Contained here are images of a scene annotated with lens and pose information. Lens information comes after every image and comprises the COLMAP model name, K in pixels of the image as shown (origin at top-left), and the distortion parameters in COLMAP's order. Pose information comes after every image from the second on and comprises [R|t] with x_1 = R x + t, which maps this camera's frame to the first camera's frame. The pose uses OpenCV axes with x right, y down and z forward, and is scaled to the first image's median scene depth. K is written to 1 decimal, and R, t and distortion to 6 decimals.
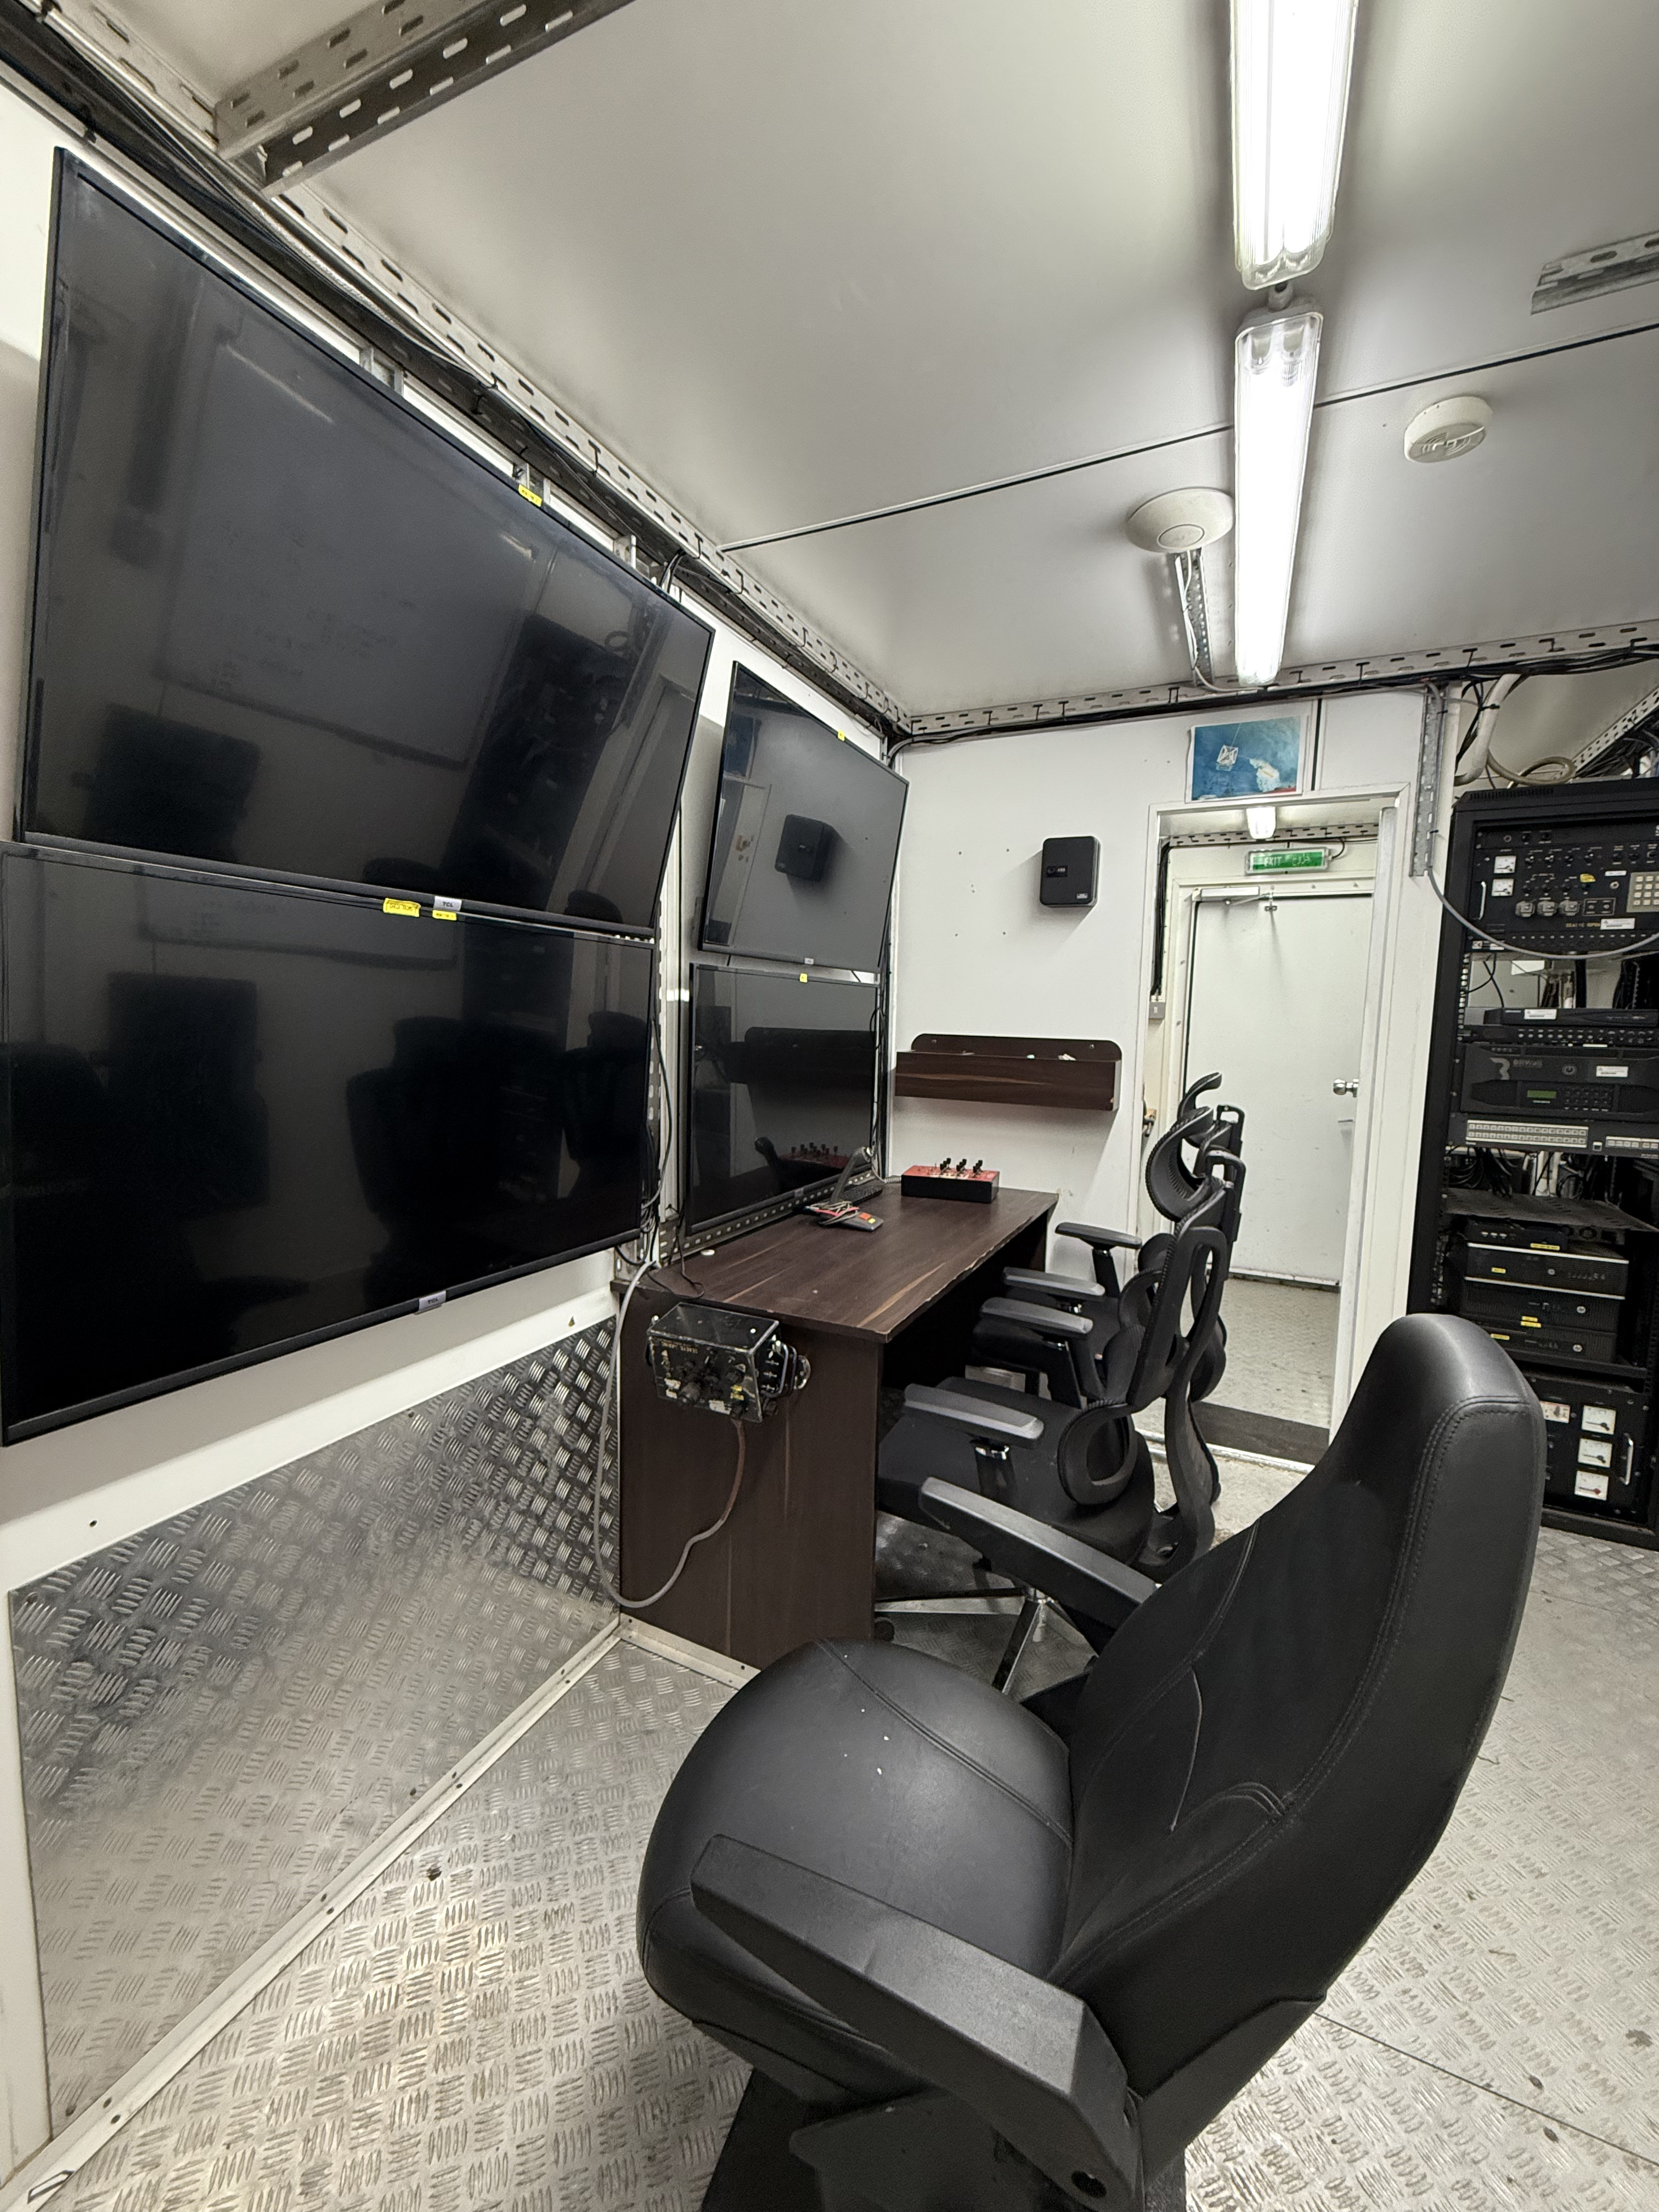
lens RADIAL K [[886.1, 0, 829.0], [0, 886.1, 1104.1], [0, 0, 1]] dist [0.001503, 0.000185]
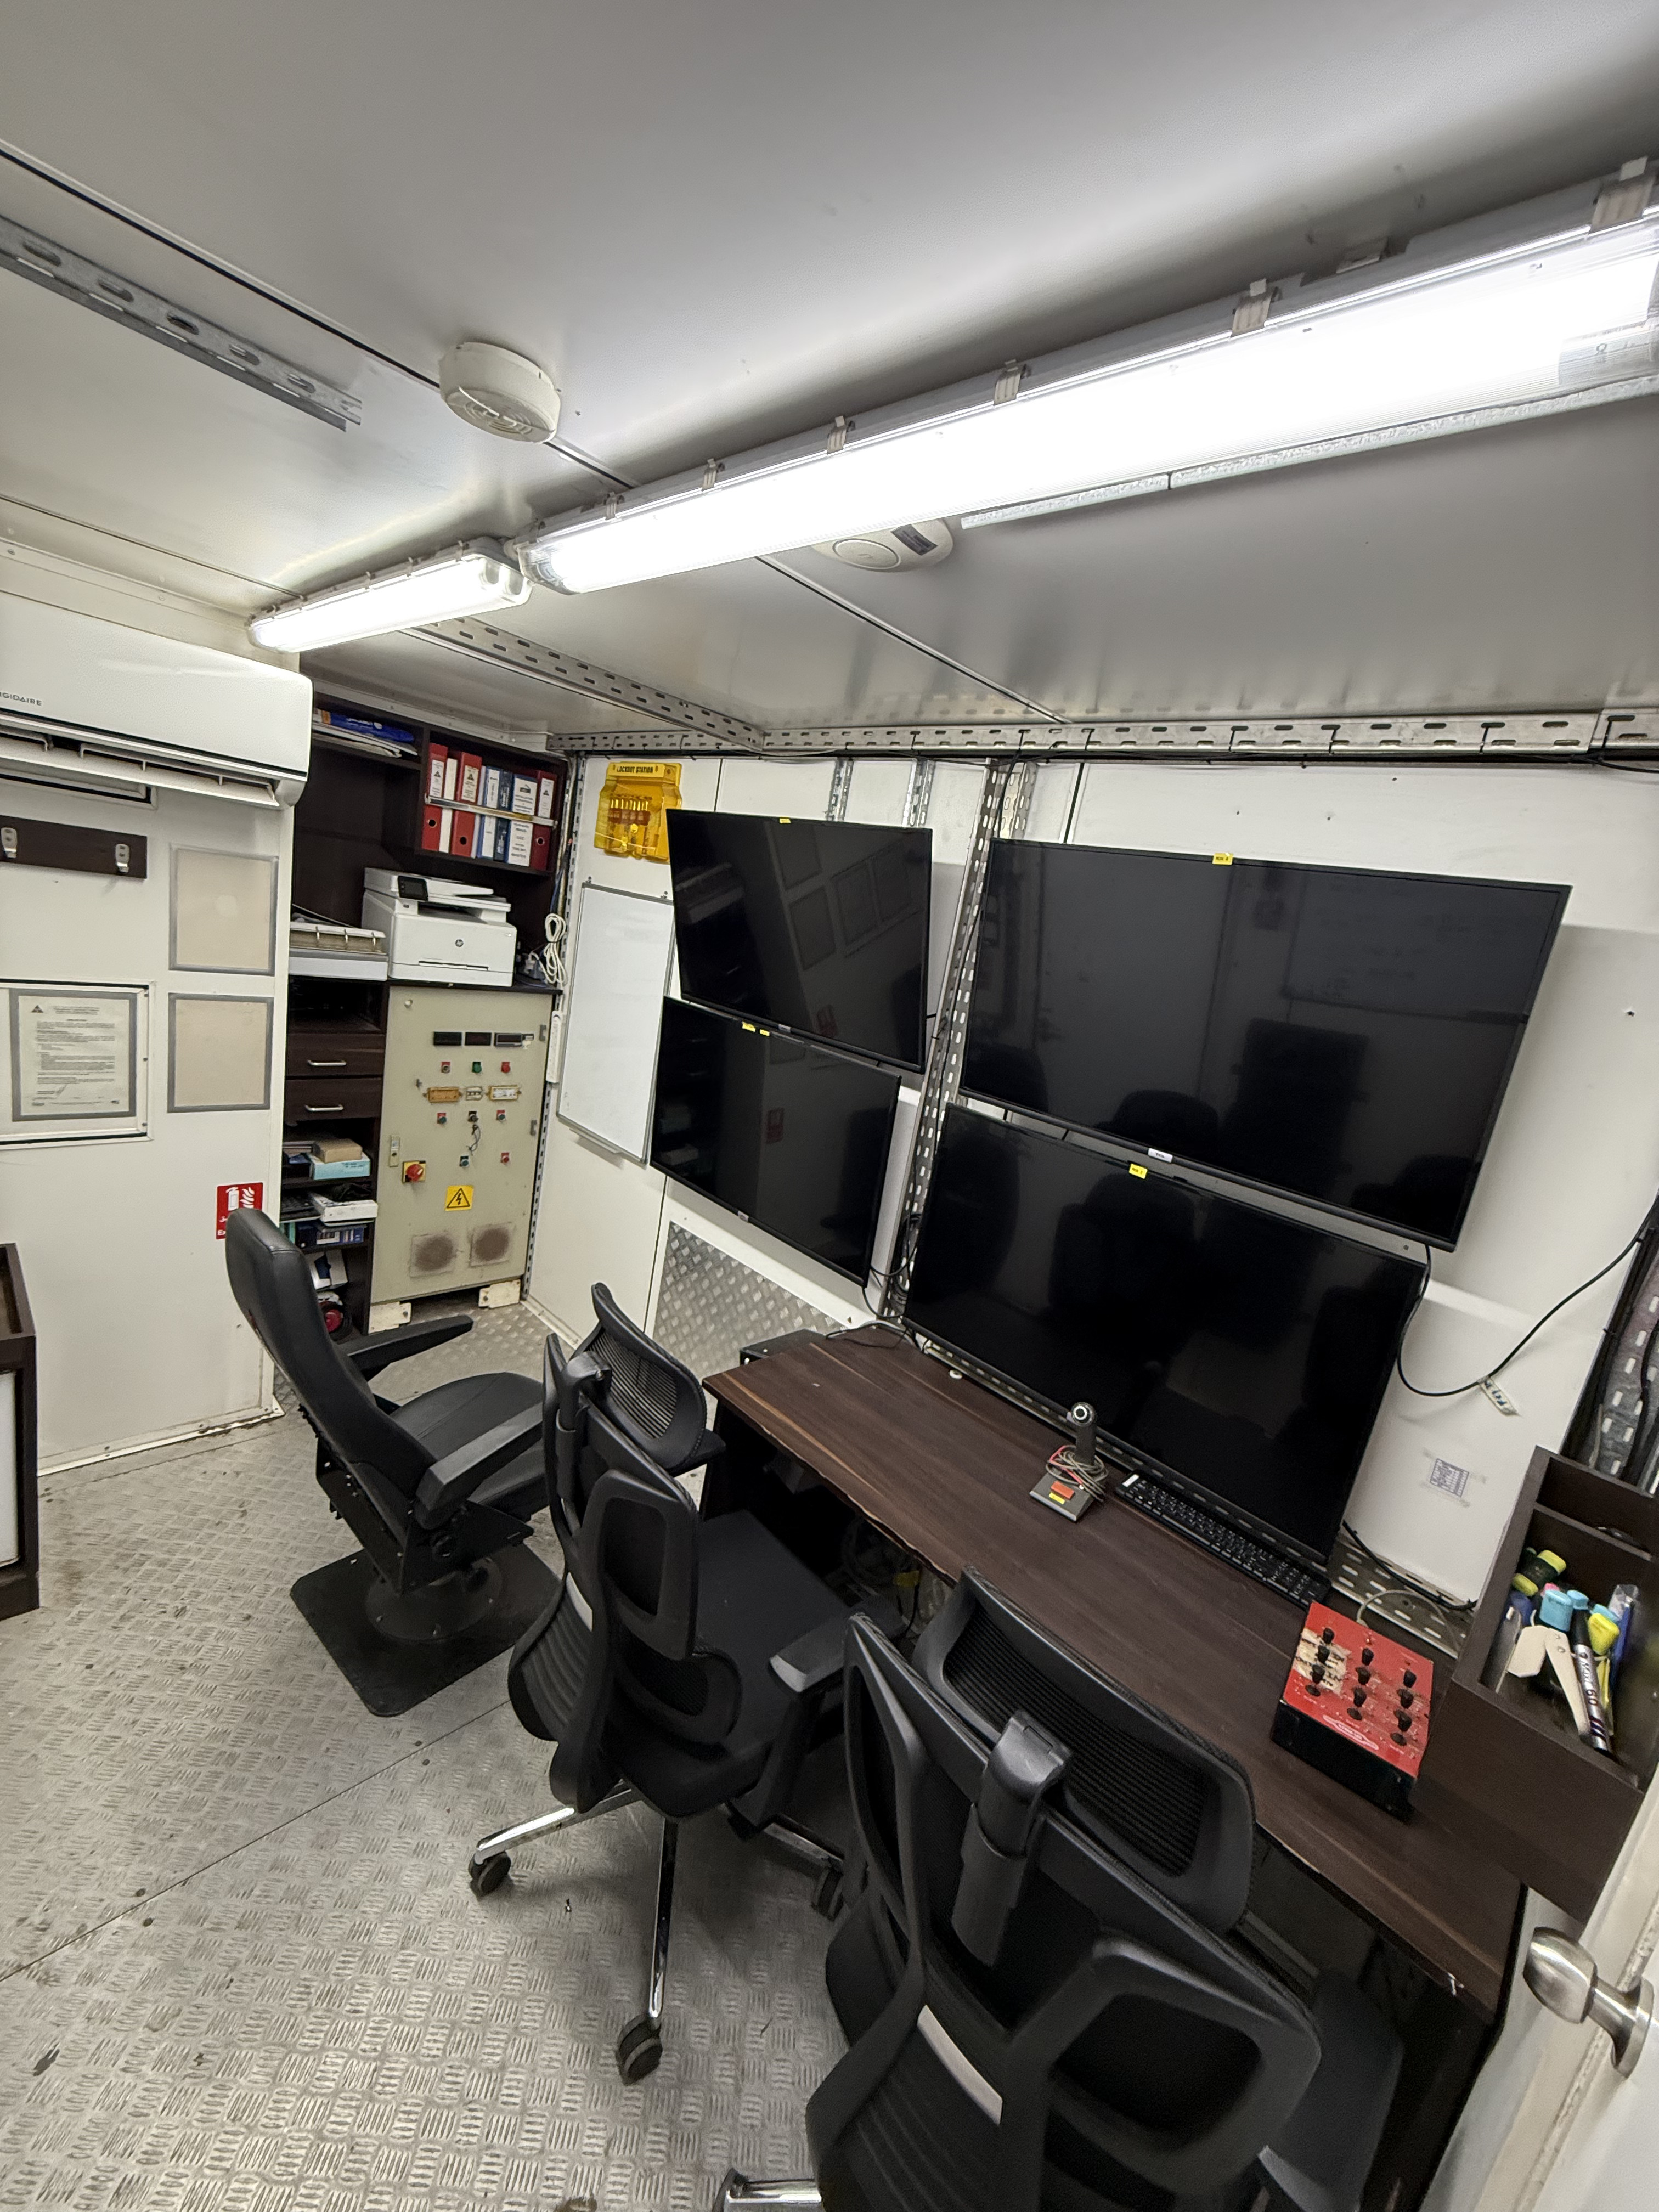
lens RADIAL K [[886.1, 0, 832.0], [0, 886.1, 1104.2], [0, 0, 1]] dist [0.001503, 0.000185]
pose [[-0.316699, 0.125295, -0.940214, 1.031189], [-0.265846, 0.939784, 0.214784, -0.385899], [0.910510, 0.317974, -0.264319, 1.246436]]
